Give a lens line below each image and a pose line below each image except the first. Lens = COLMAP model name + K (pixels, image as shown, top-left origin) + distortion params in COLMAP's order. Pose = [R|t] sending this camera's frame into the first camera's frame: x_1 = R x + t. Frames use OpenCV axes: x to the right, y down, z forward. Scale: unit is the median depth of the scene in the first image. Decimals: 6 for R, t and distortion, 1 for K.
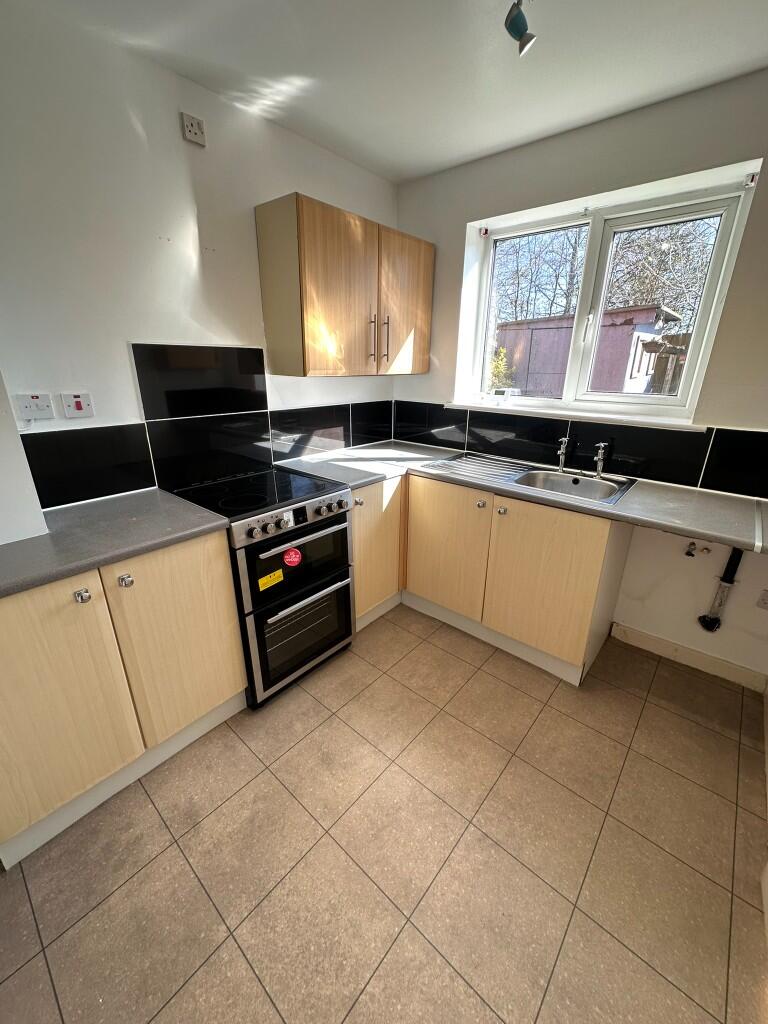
lens RADIAL K [[407.1, 0, 384.7], [0, 407.1, 514.4], [0, 0, 1]] dist [-0.002292, -0.000065]
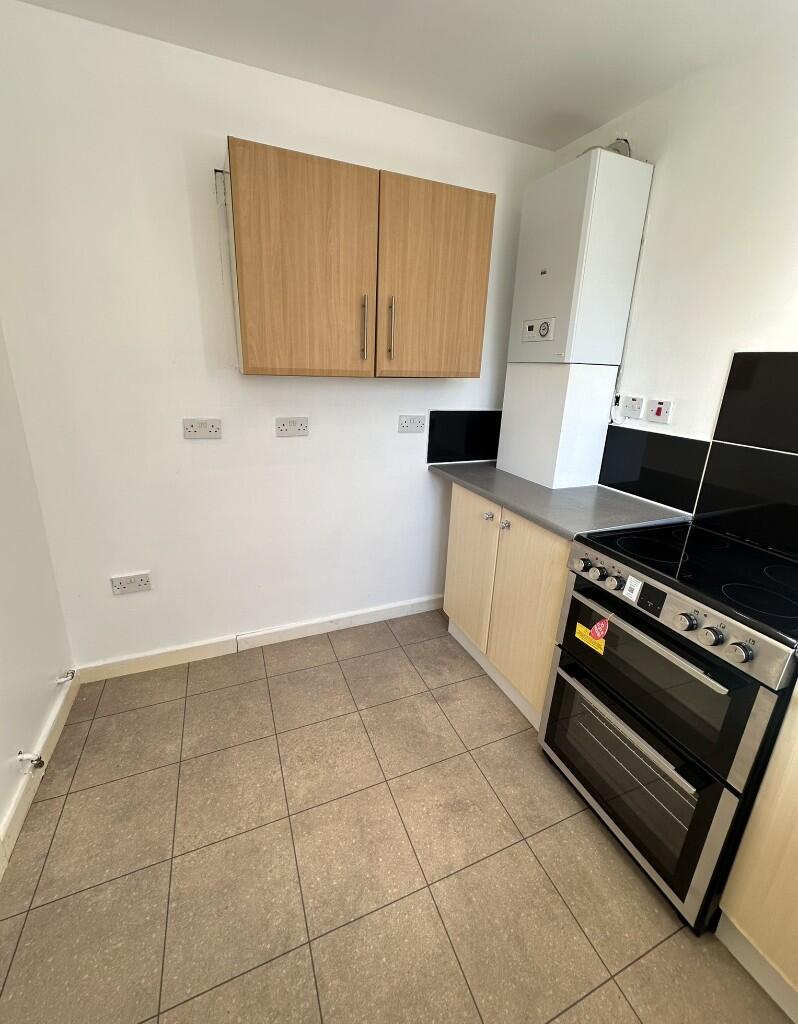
lens RADIAL K [[421.5, 0, 397.6], [0, 421.5, 489.1], [0, 0, 1]] dist [0.001438, 0.000177]
pose [[-0.447857, 0.225410, -0.865225, 0.617021], [-0.348161, 0.847354, 0.400969, -0.328926], [0.823534, 0.480814, -0.301014, 0.948140]]
